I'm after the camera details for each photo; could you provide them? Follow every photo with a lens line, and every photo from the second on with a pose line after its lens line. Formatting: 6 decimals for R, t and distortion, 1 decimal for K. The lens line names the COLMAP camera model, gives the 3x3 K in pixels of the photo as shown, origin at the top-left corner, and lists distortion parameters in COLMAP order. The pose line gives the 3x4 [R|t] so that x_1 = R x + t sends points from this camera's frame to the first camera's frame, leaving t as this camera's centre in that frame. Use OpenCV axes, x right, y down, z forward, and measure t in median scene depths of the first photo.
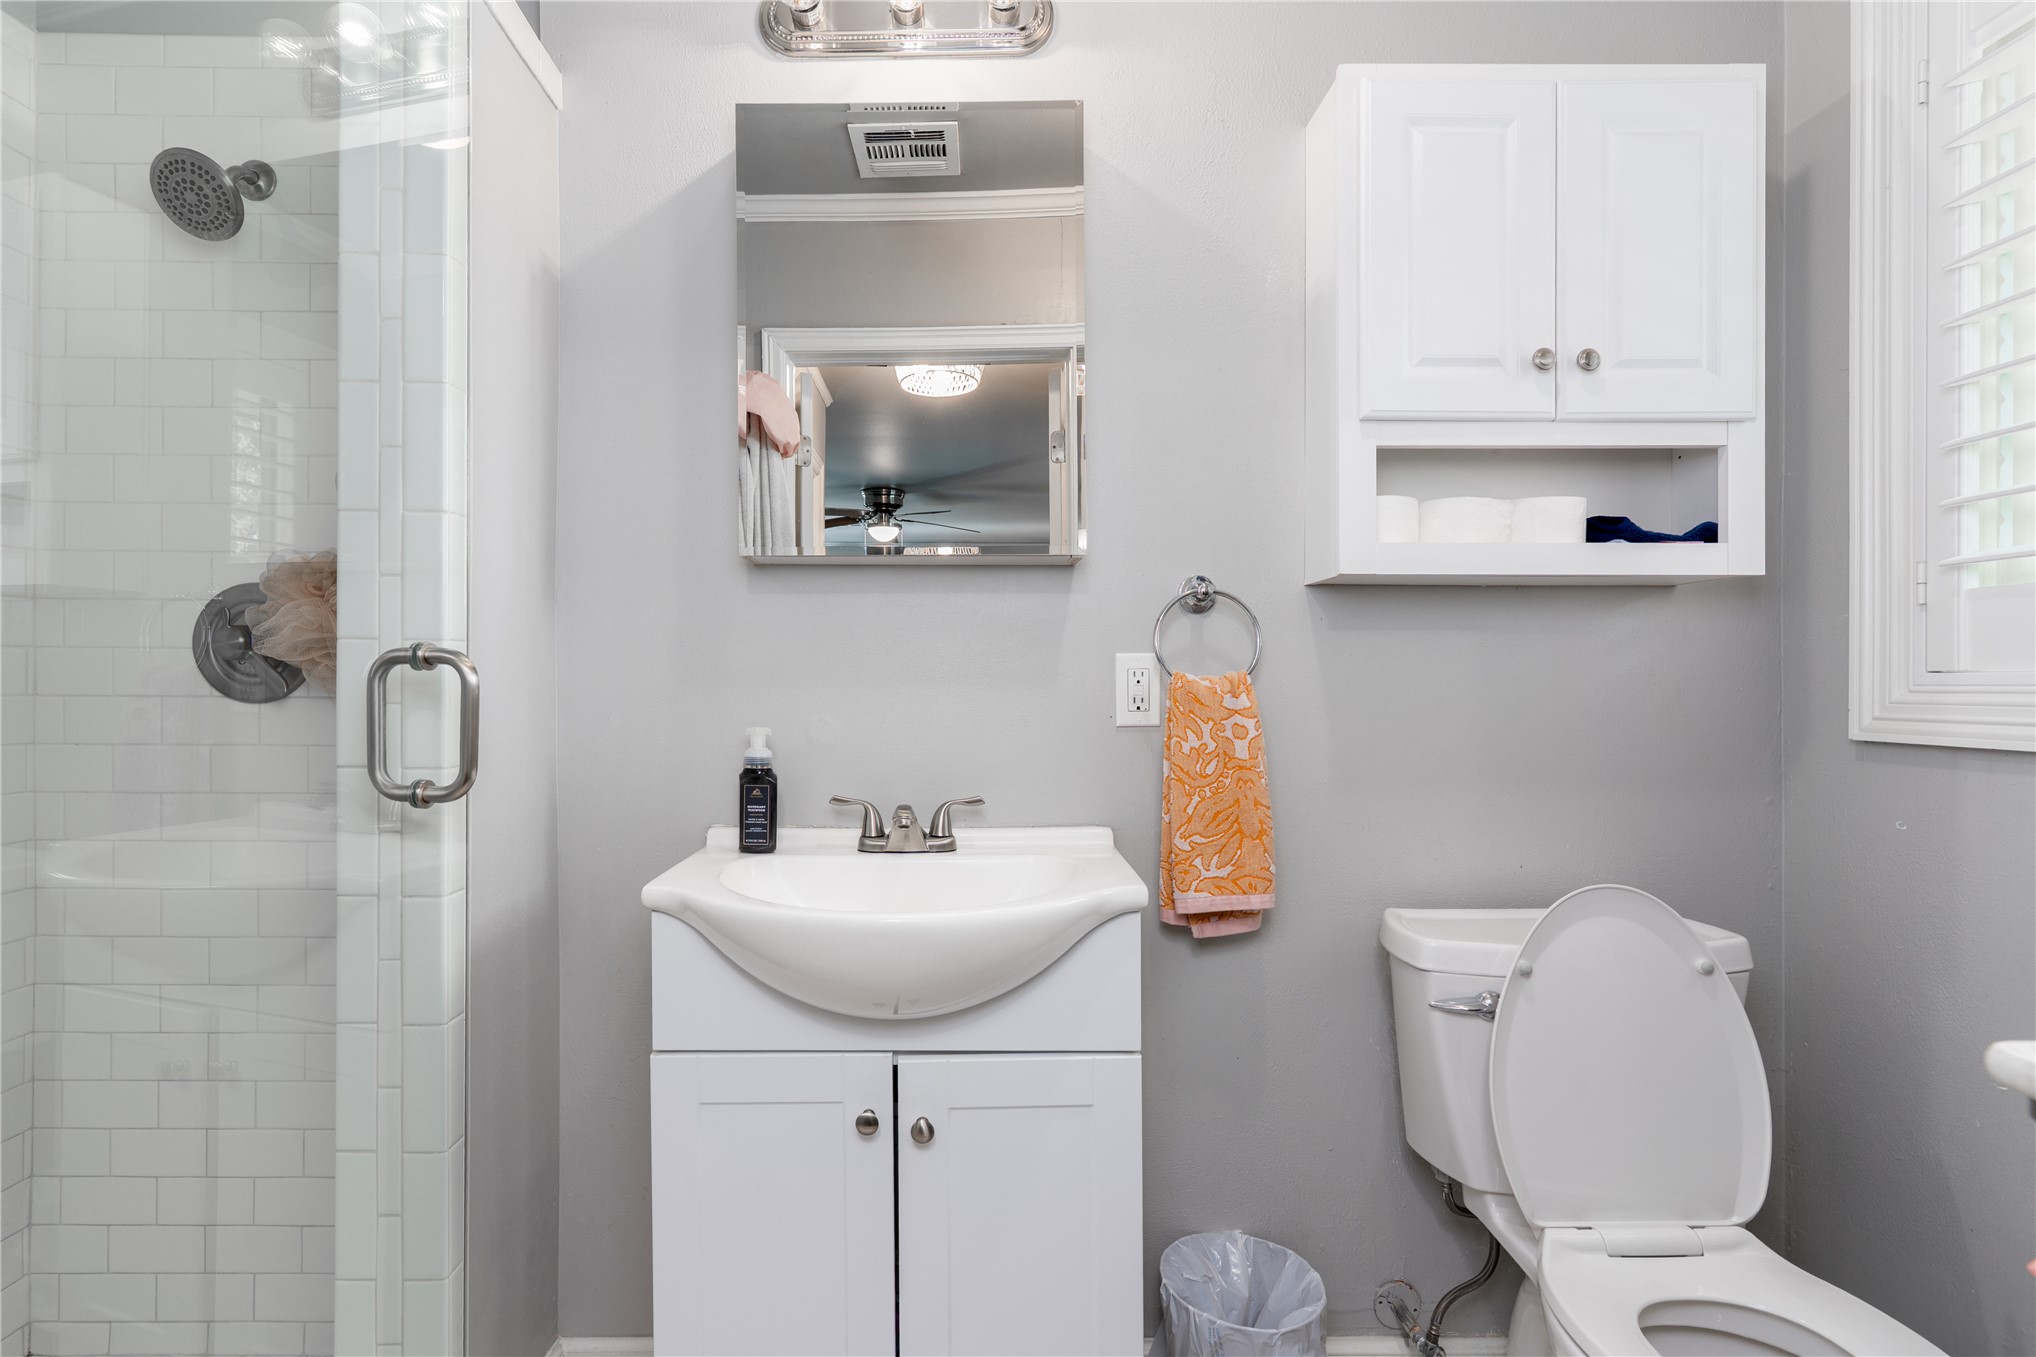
lens RADIAL K [[968.9, 0, 1018.0], [0, 968.9, 678.5], [0, 0, 1]] dist [-0.002430, 0.009333]
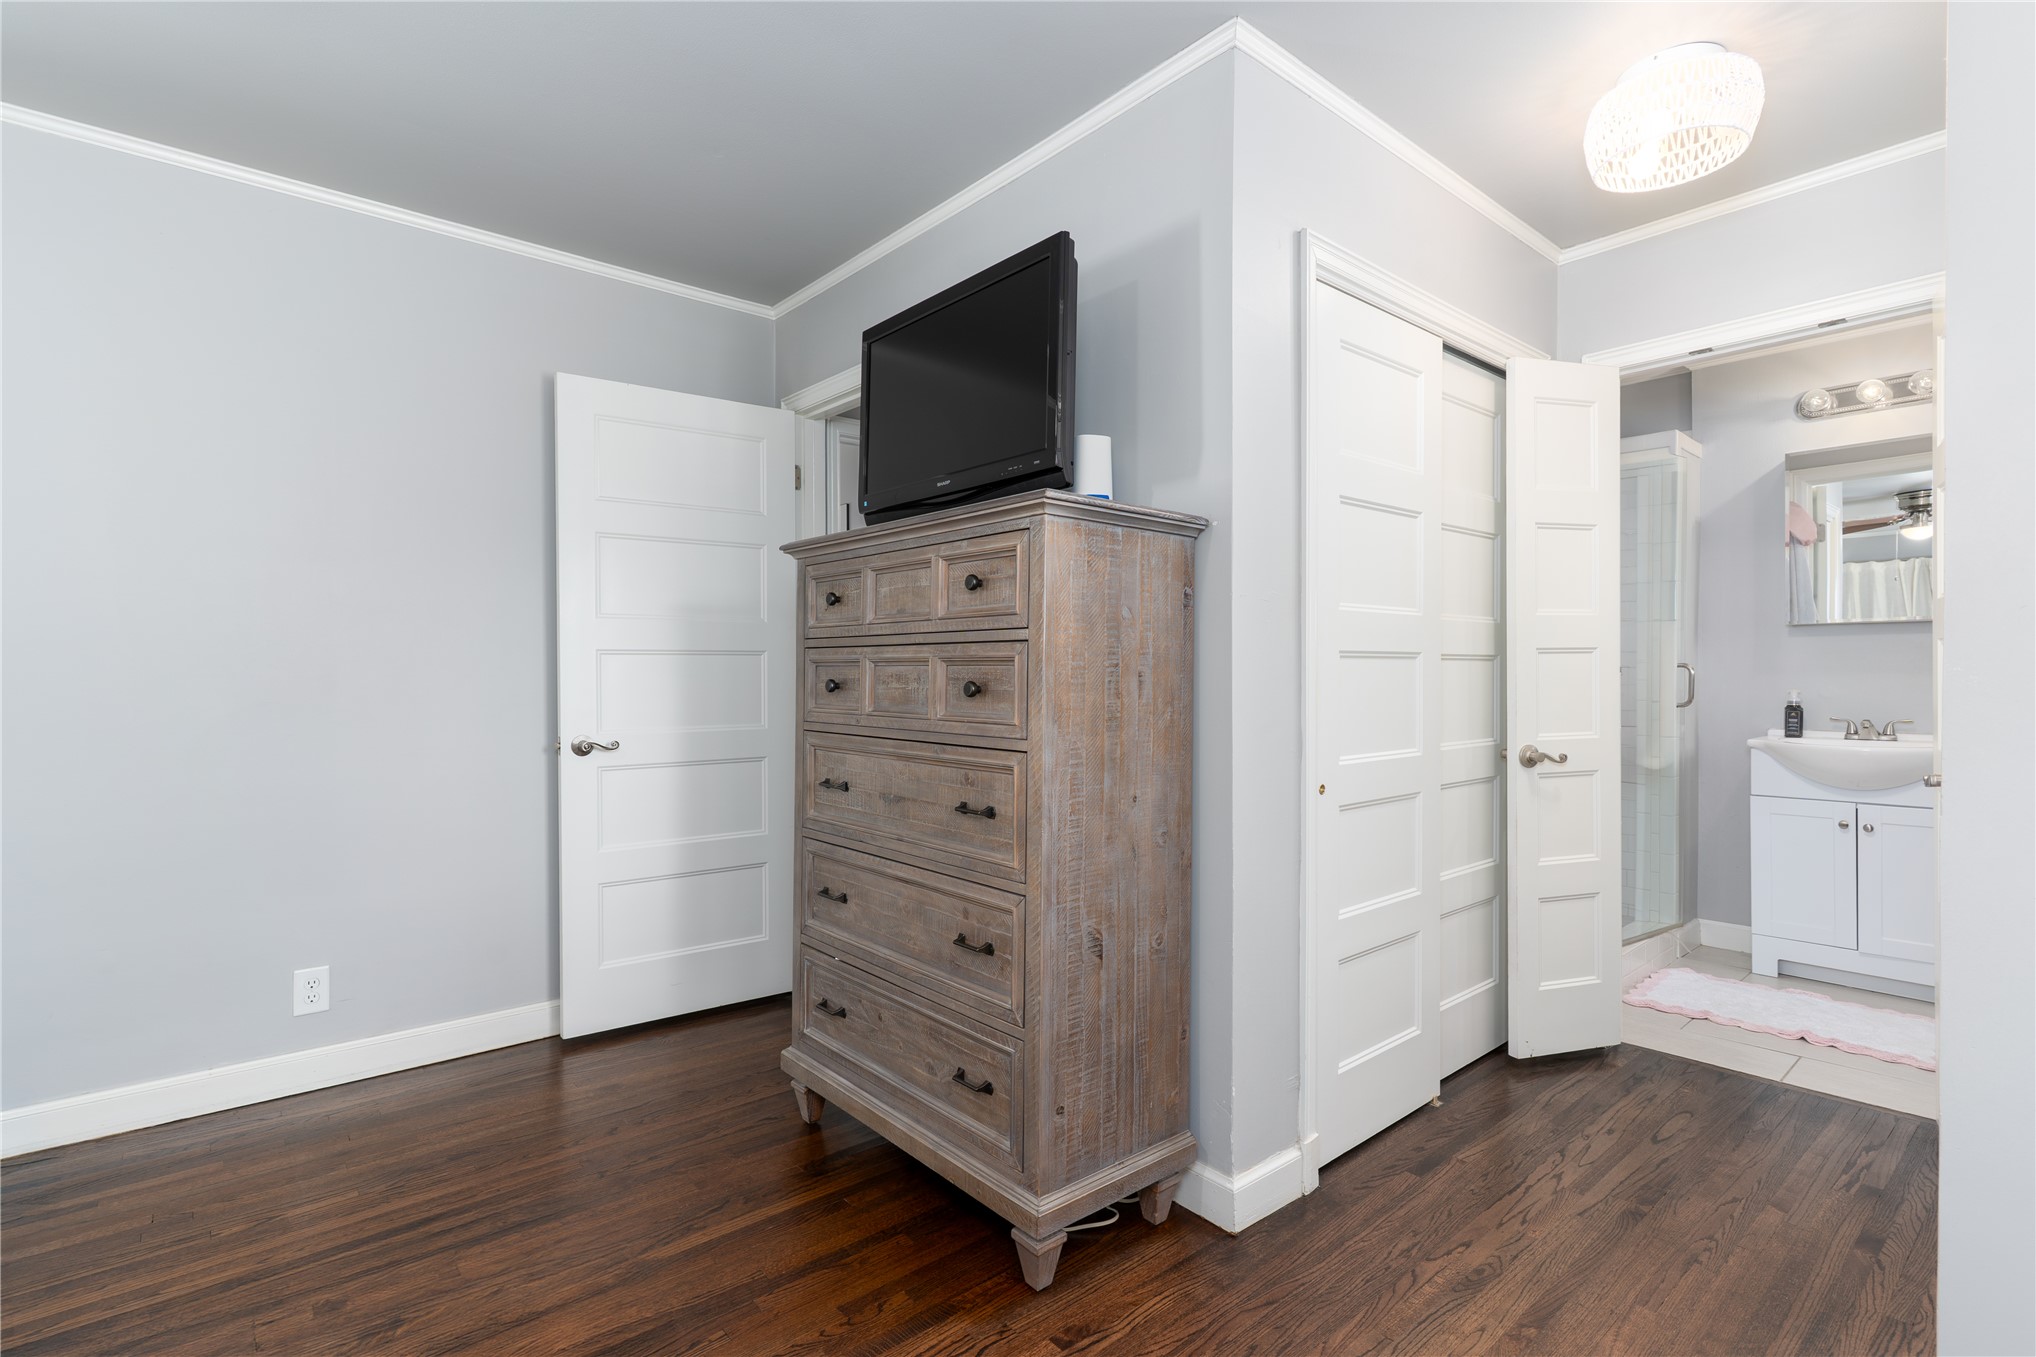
lens RADIAL K [[968.9, 0, 1018.0], [0, 968.9, 678.5], [0, 0, 1]] dist [-0.002430, 0.009333]
pose [[0.611817, 0.006285, -0.790974, 0.507764], [0.001497, 0.999957, 0.009104, -0.004861], [0.790998, -0.006754, 0.611782, -2.196144]]
